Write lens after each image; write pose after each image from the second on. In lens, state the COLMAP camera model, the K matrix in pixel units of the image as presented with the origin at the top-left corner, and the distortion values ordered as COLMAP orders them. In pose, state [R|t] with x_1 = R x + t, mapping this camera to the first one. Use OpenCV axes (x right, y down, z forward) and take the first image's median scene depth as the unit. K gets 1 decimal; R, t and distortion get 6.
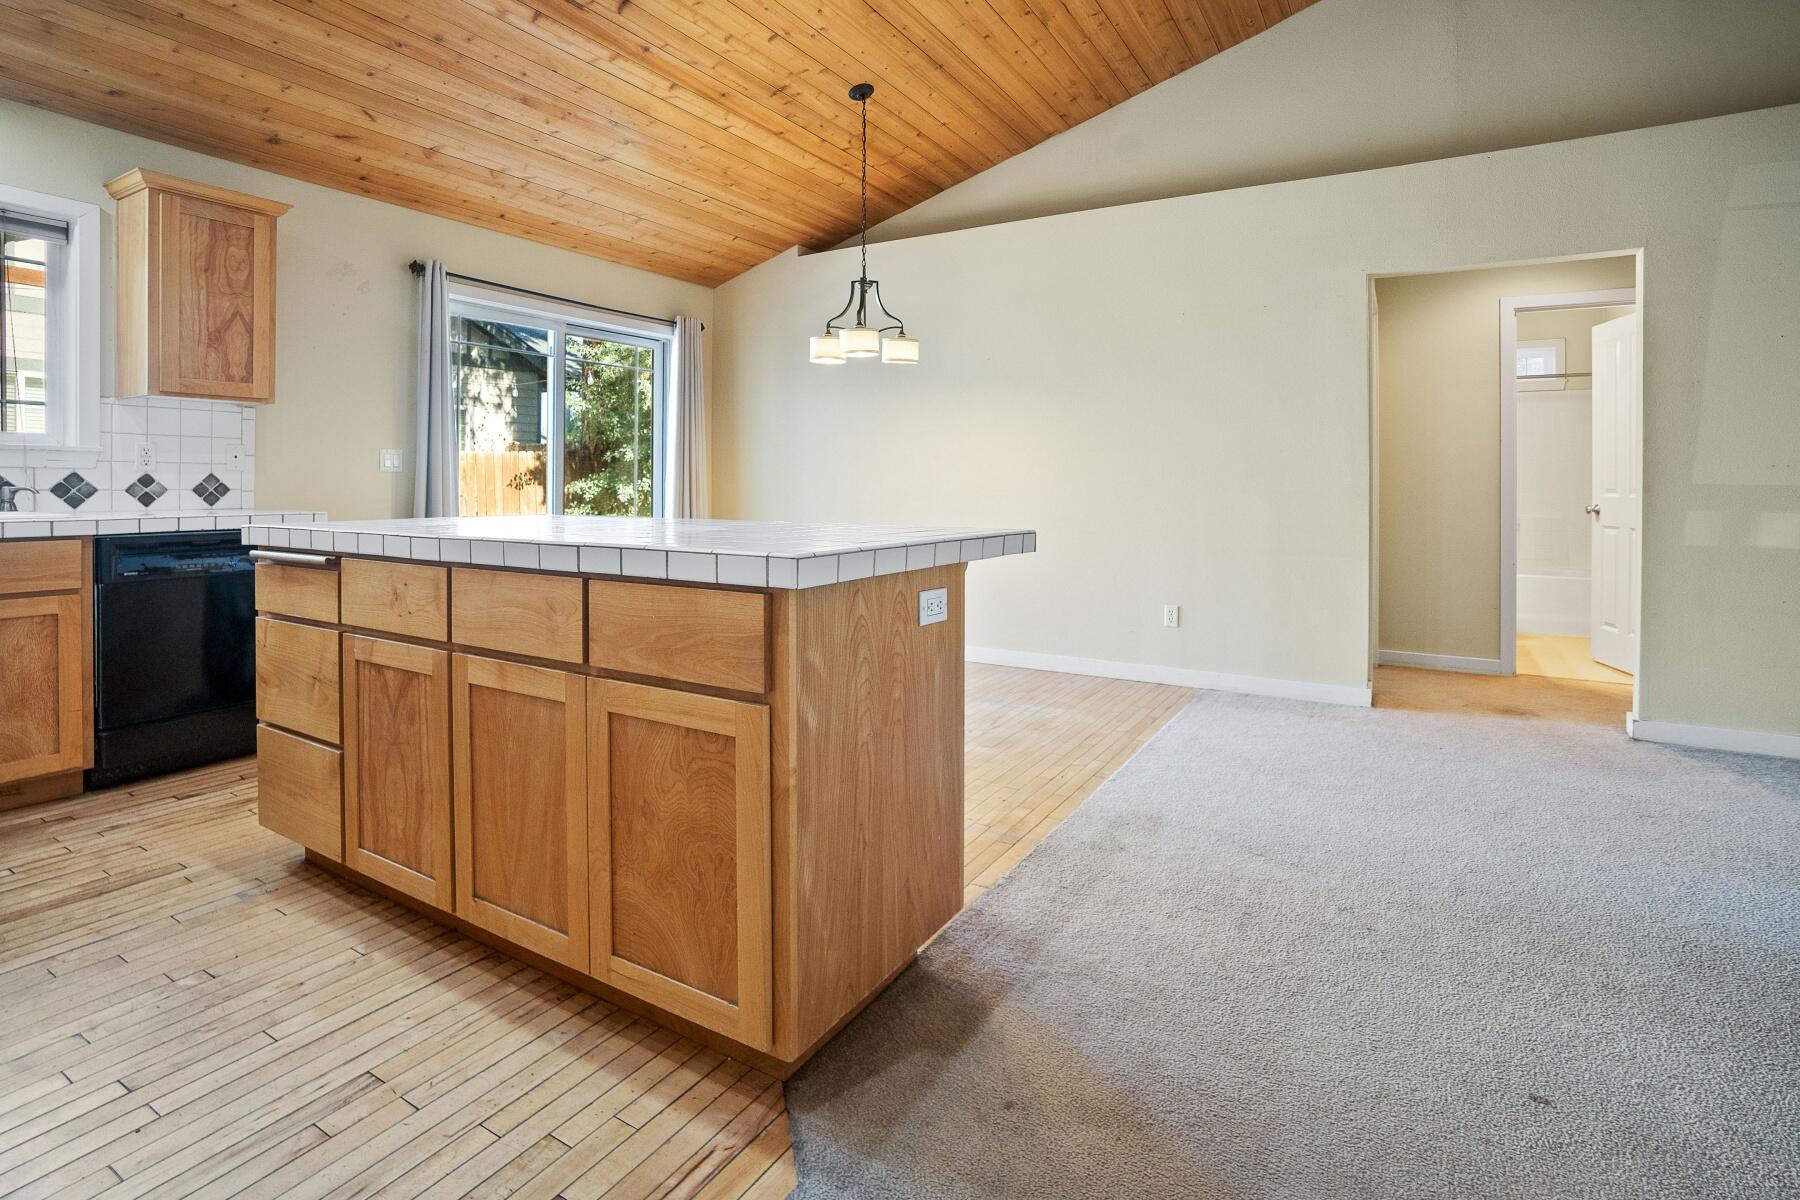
lens RADIAL K [[855.5, 0, 901.3], [0, 855.5, 474.2], [0, 0, 1]] dist [-0.025678, 0.000213]
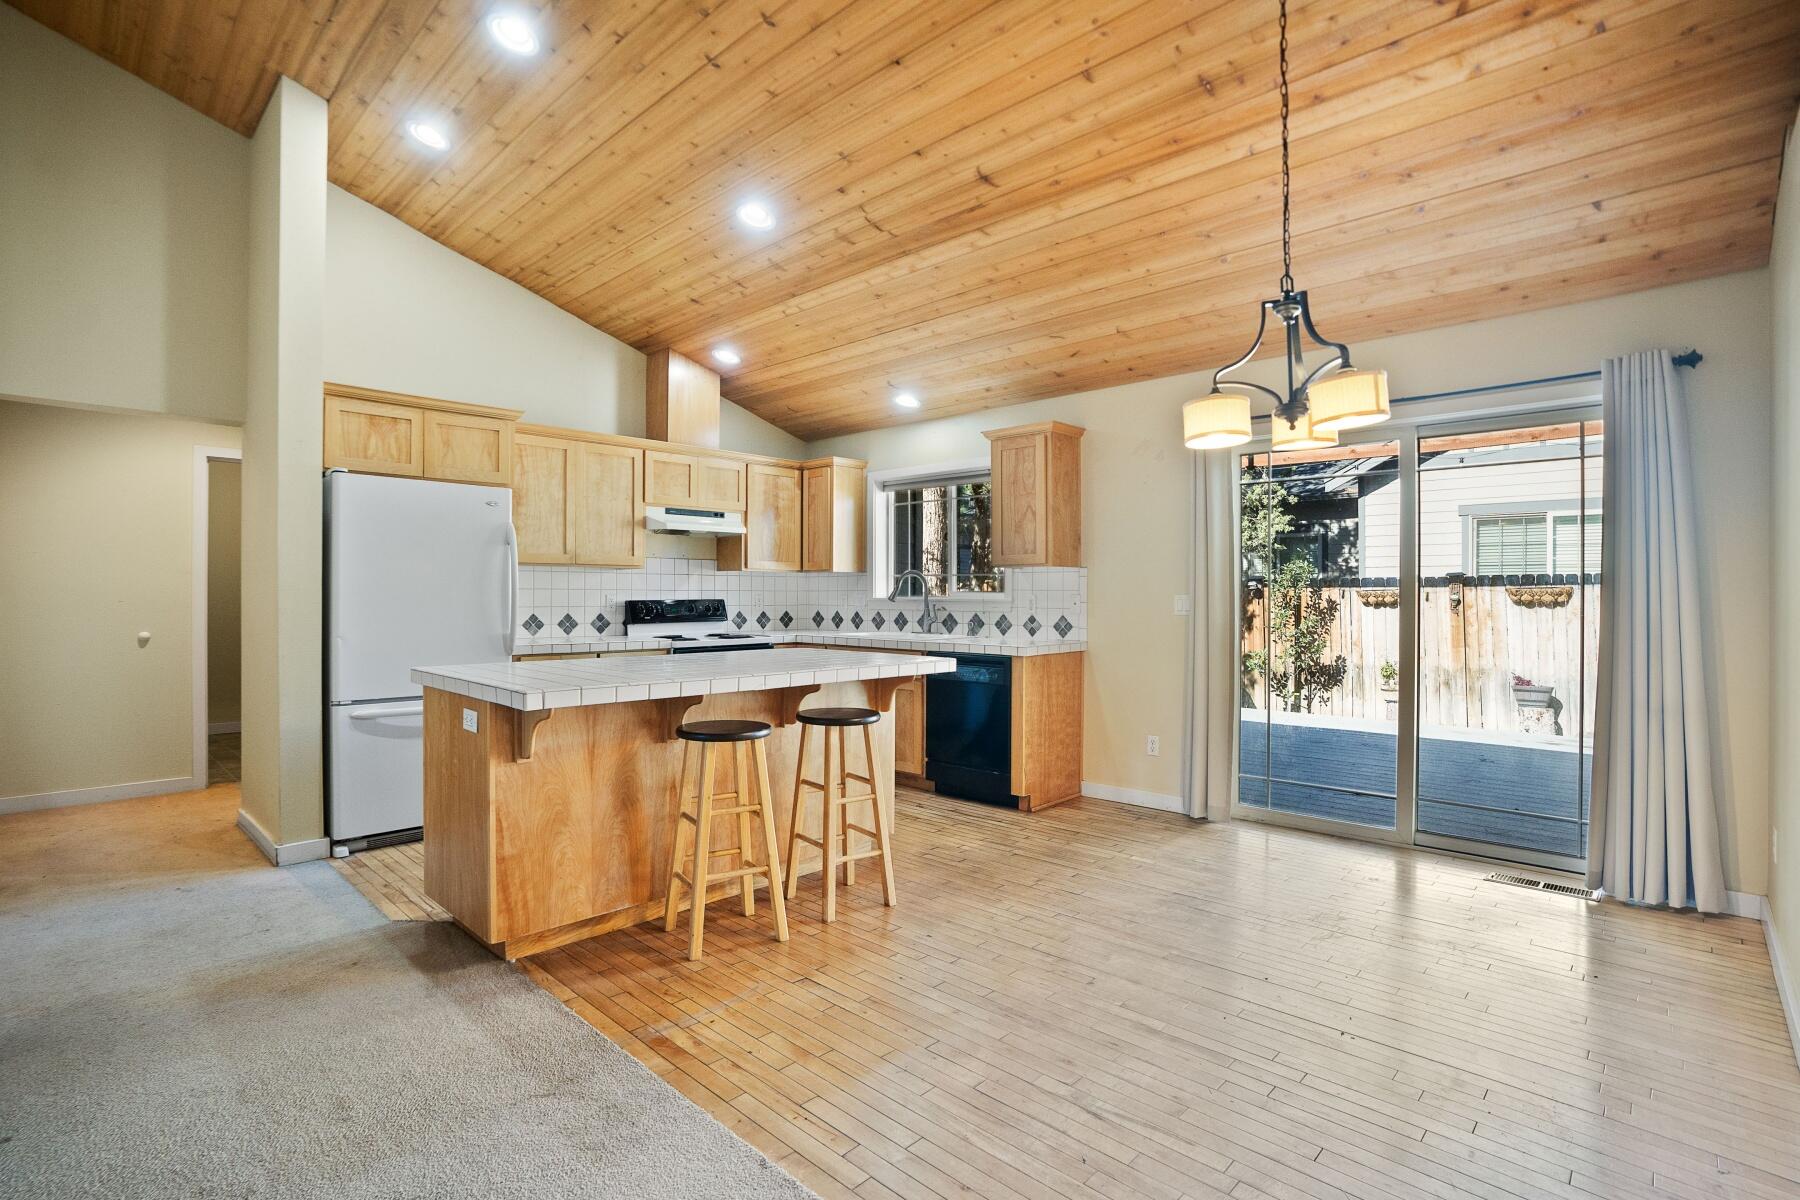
lens RADIAL K [[848.7, 0, 900.0], [0, 848.7, 600.0], [0, 0, 1]] dist [-0.039188, -0.000025]
pose [[-0.209182, -0.003561, -0.977870, 0.582807], [-0.002306, 0.999992, -0.003148, -0.019482], [0.977874, 0.001597, -0.209189, 0.894077]]
